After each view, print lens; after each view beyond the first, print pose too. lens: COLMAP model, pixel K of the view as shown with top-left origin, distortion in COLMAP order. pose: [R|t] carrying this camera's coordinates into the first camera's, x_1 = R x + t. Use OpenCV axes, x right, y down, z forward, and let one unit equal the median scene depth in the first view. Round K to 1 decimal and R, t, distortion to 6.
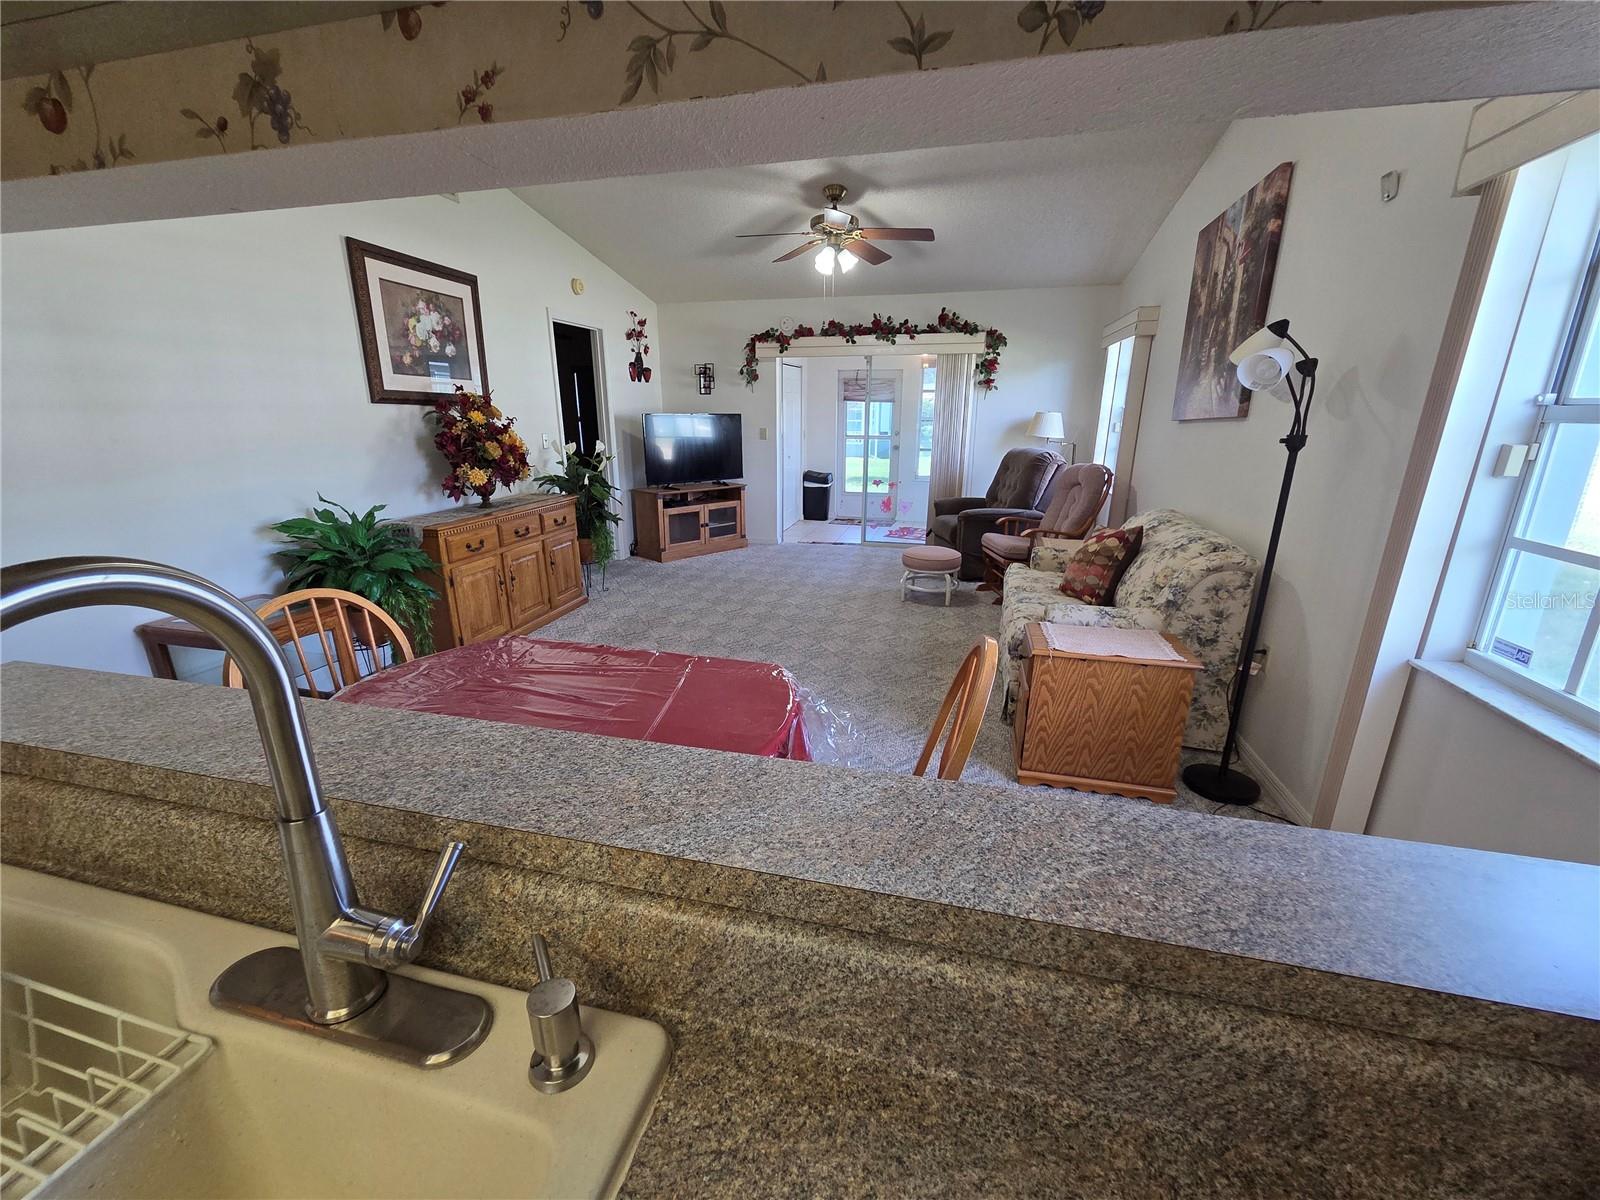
lens RADIAL K [[654.5, 0, 794.5], [0, 654.5, 603.9], [0, 0, 1]] dist [0.004160, -0.001161]
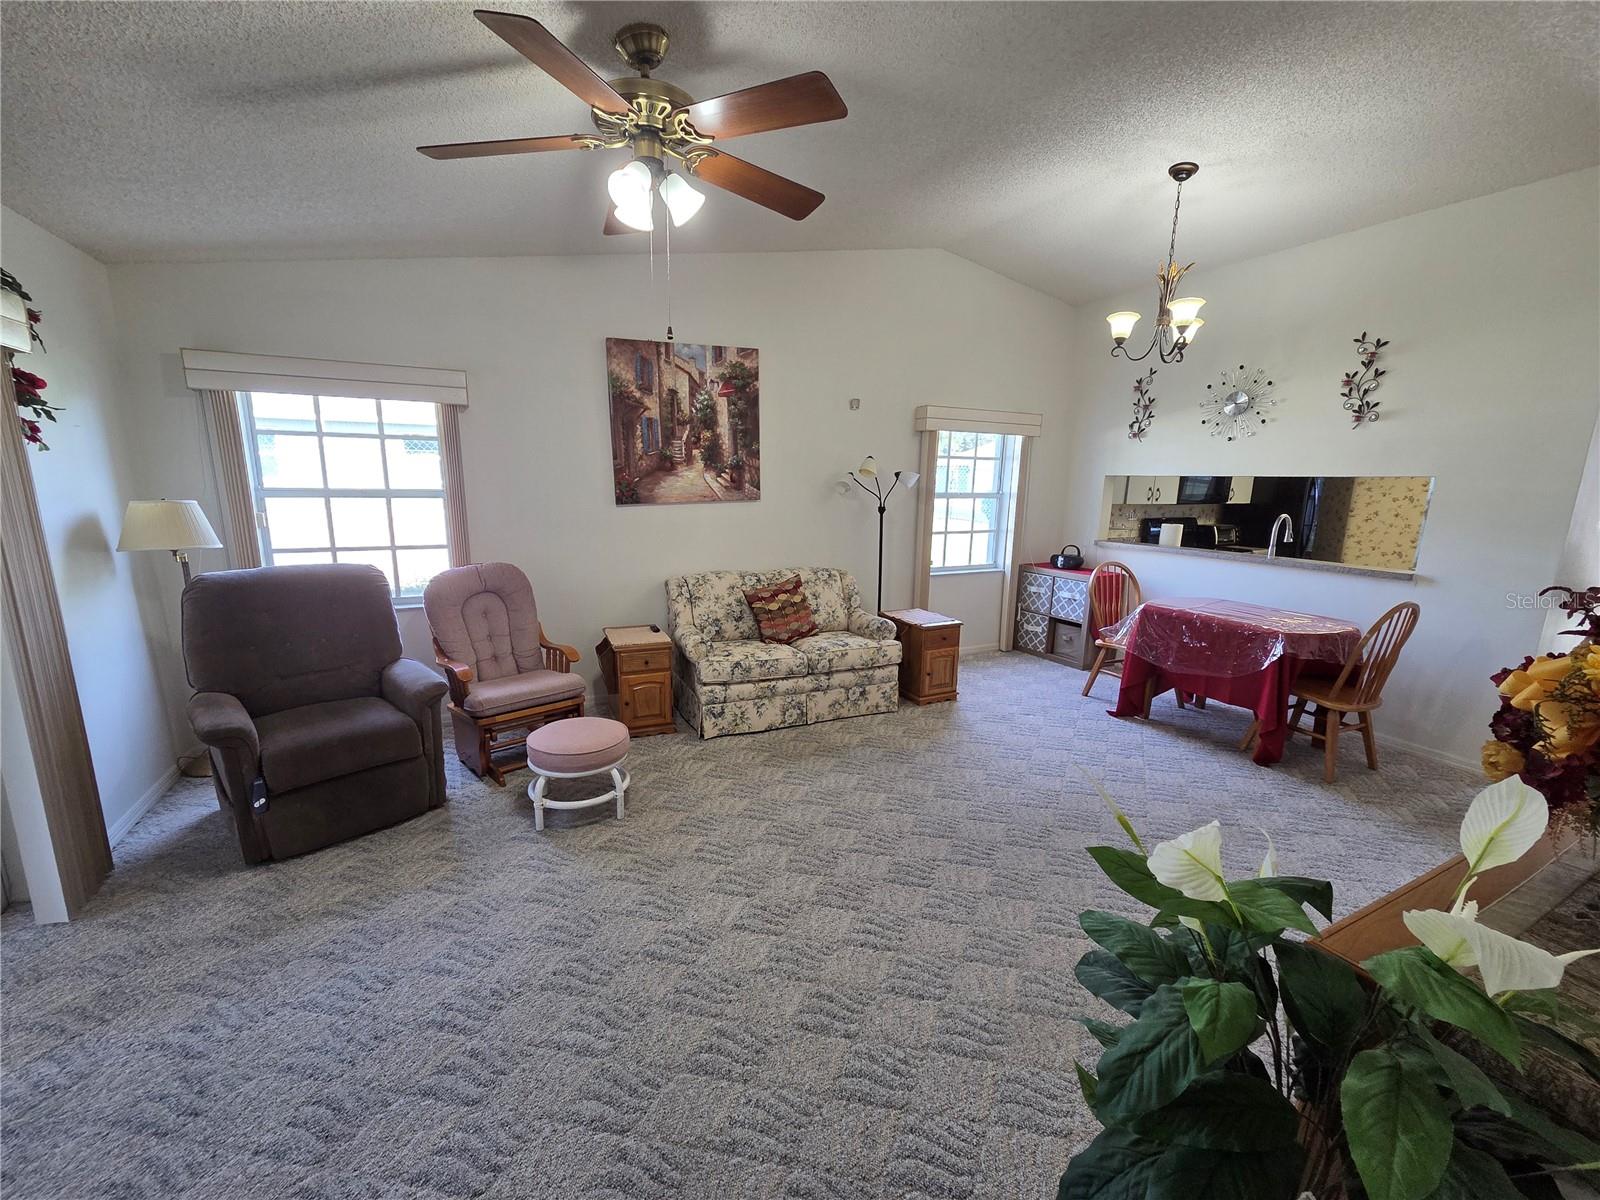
lens RADIAL K [[654.5, 0, 789.1], [0, 654.5, 603.7], [0, 0, 1]] dist [0.004160, -0.001161]
pose [[-0.639473, -0.160556, 0.751862, -0.303459], [0.200653, 0.909202, 0.364815, -0.320826], [-0.742167, 0.384153, -0.549194, 0.992005]]
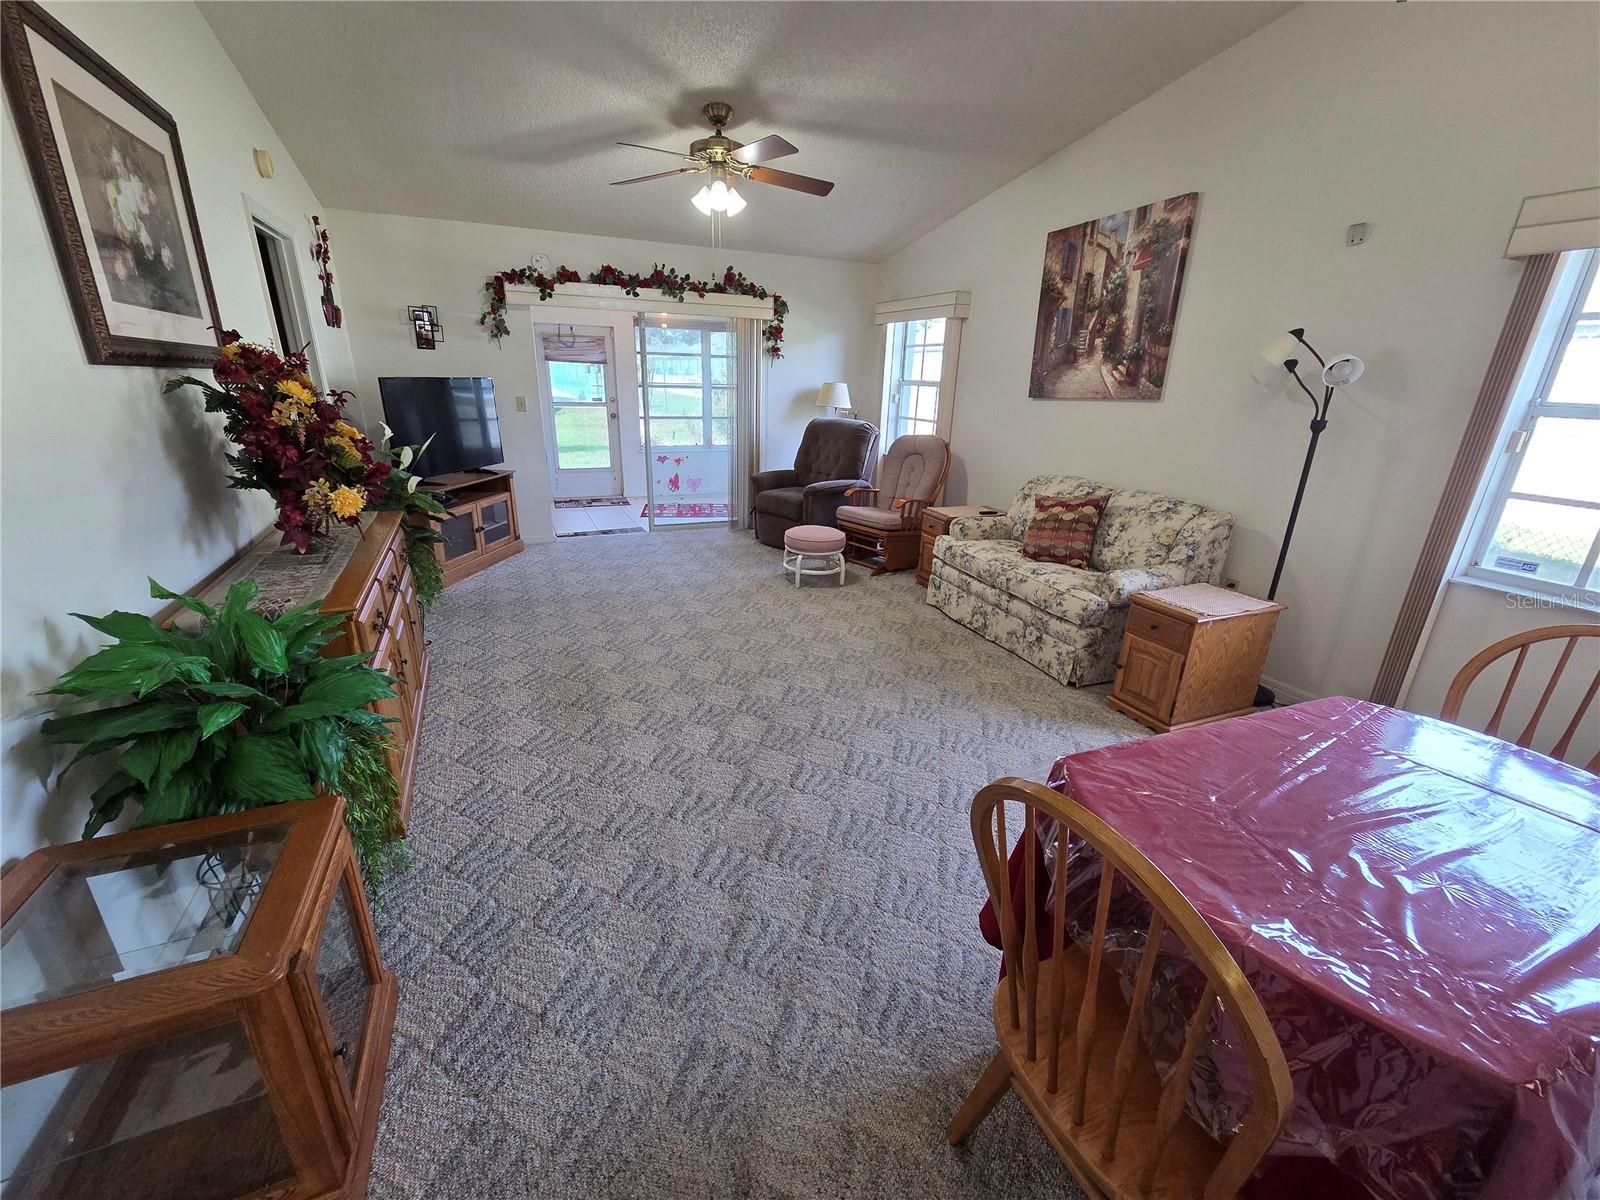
lens RADIAL K [[654.5, 0, 792.4], [0, 654.5, 604.8], [0, 0, 1]] dist [0.004160, -0.001161]
pose [[0.797368, -0.182785, 0.575147, -0.337930], [0.147419, 0.983152, 0.108073, -0.072468], [-0.585211, -0.001387, 0.810880, 0.208507]]
